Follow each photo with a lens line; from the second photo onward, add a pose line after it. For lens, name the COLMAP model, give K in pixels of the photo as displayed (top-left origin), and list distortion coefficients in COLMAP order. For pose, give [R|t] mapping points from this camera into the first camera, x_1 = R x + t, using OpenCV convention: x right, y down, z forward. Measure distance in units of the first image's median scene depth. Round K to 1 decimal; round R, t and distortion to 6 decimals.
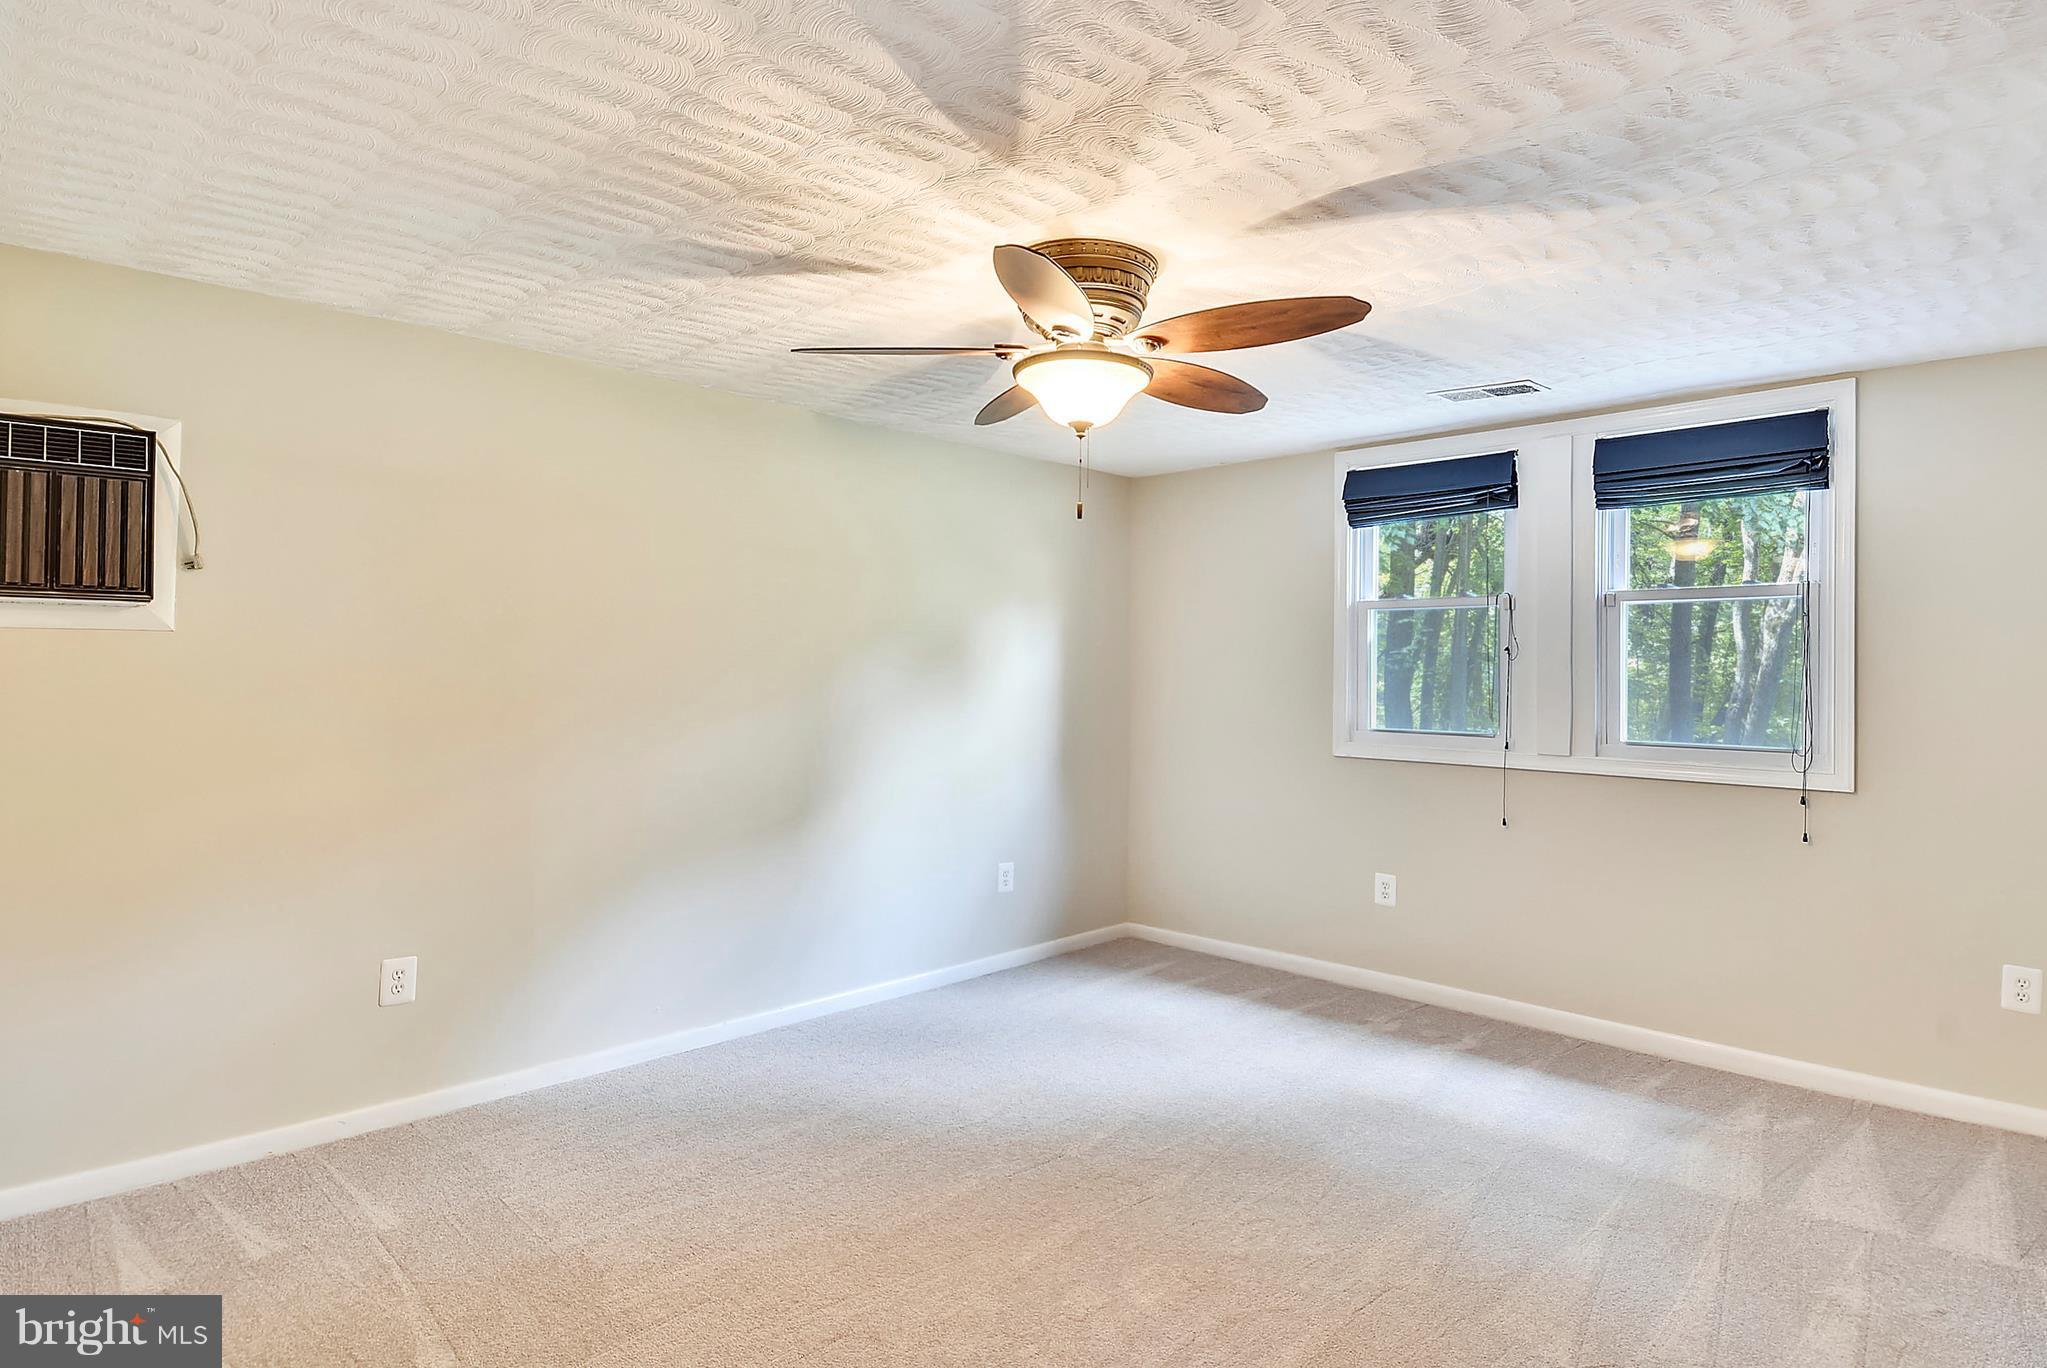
lens RADIAL K [[1091.9, 0, 1037.3], [0, 1091.9, 671.7], [0, 0, 1]] dist [0.013135, -0.015069]
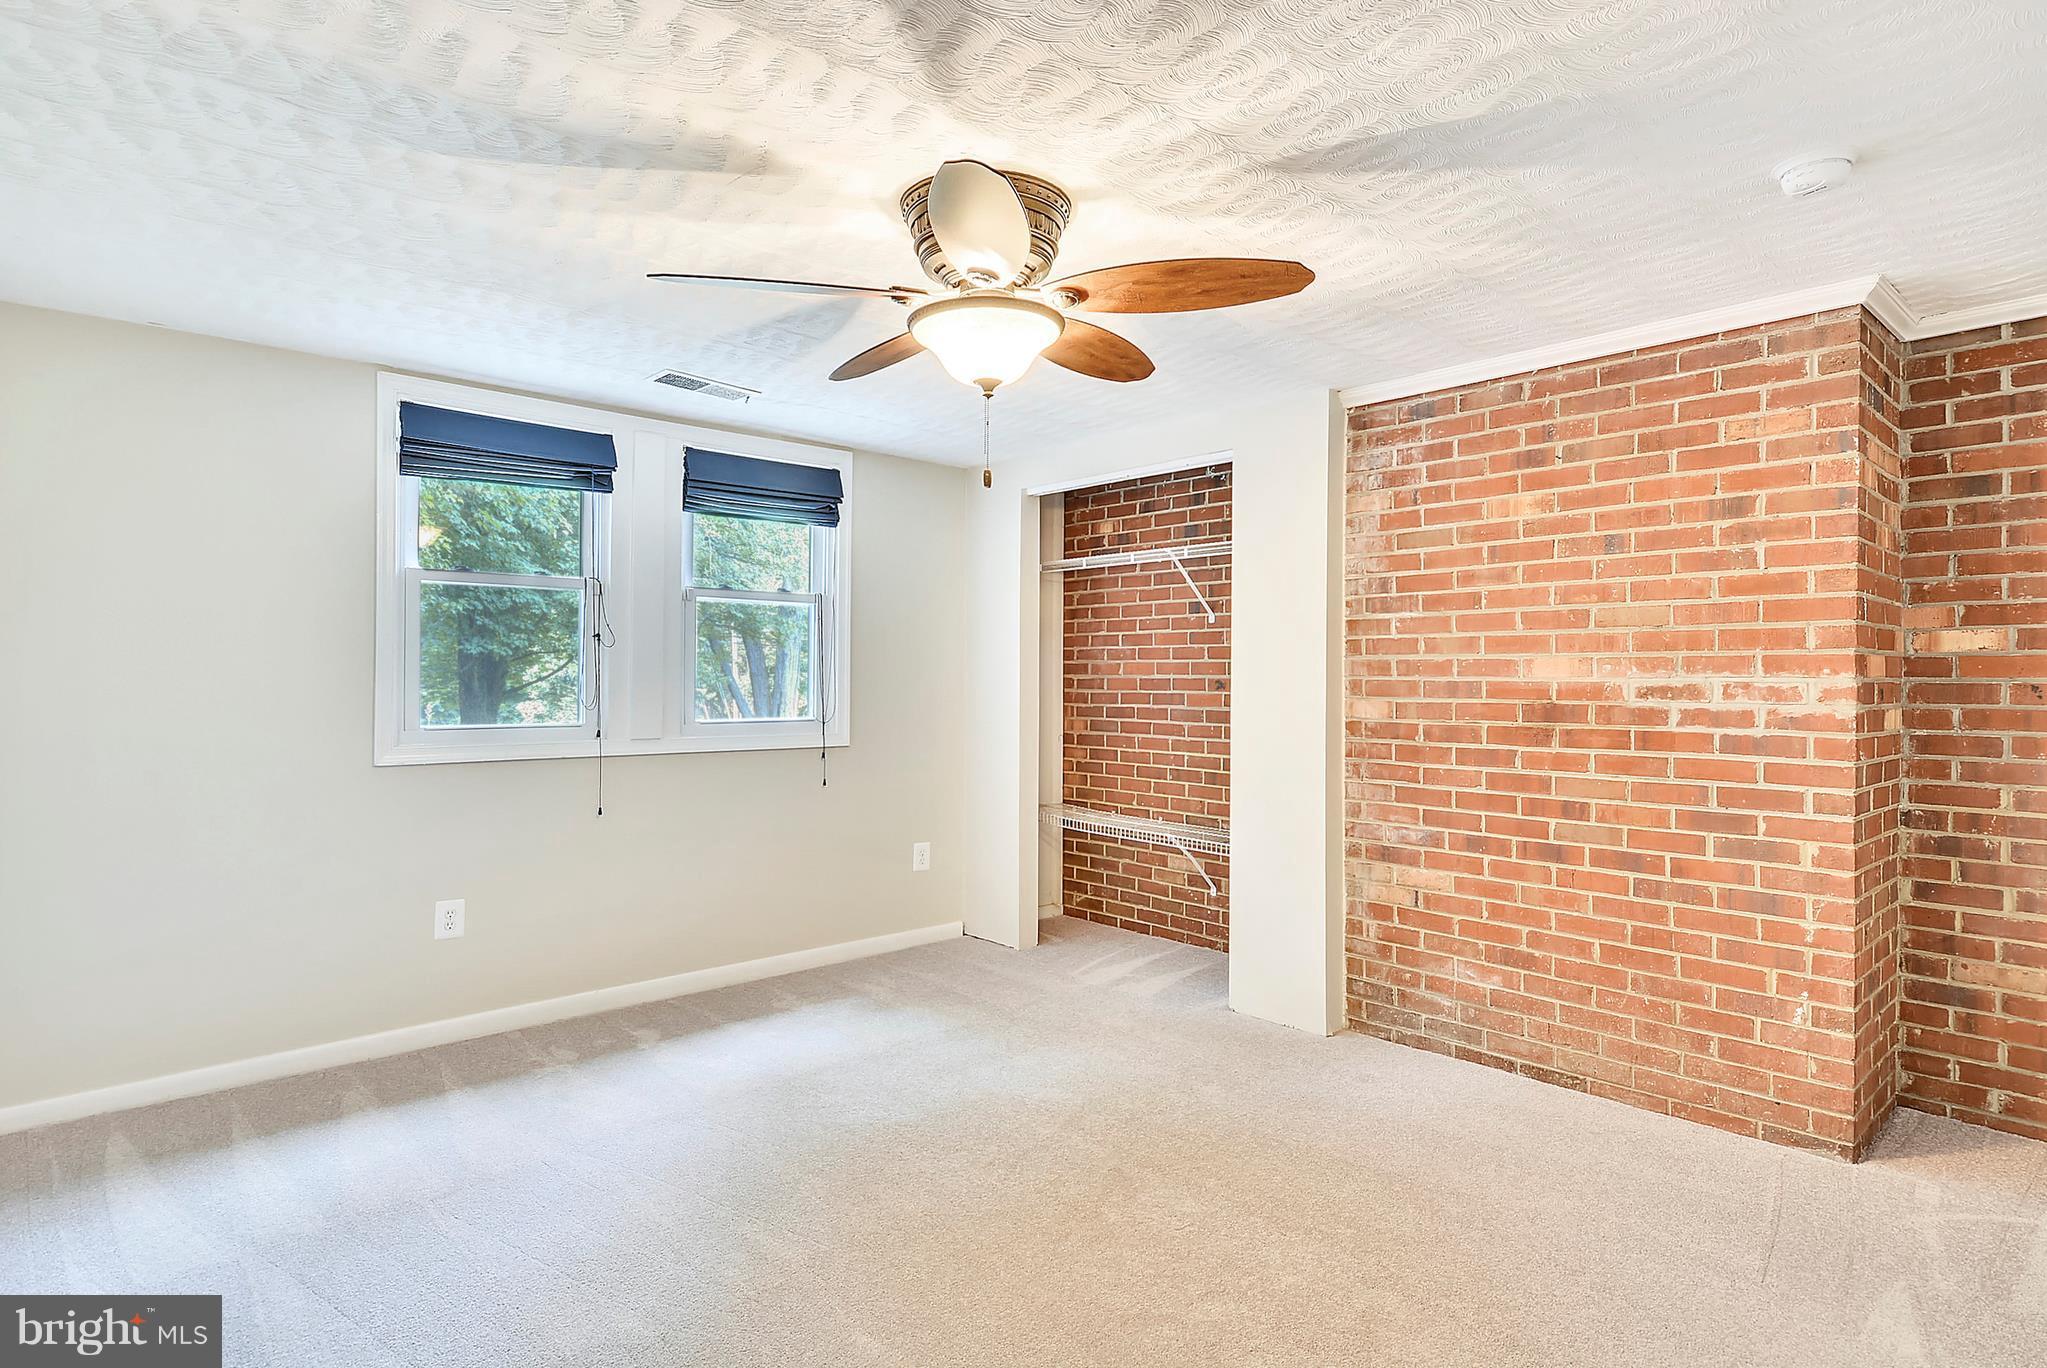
lens RADIAL K [[1091.9, 0, 1036.8], [0, 1091.9, 685.8], [0, 0, 1]] dist [0.013135, -0.015069]
pose [[0.046757, -0.015299, 0.998789, -0.566204], [-0.003073, 0.999876, 0.015459, 0.008993], [-0.998902, -0.003792, 0.046705, 0.596141]]
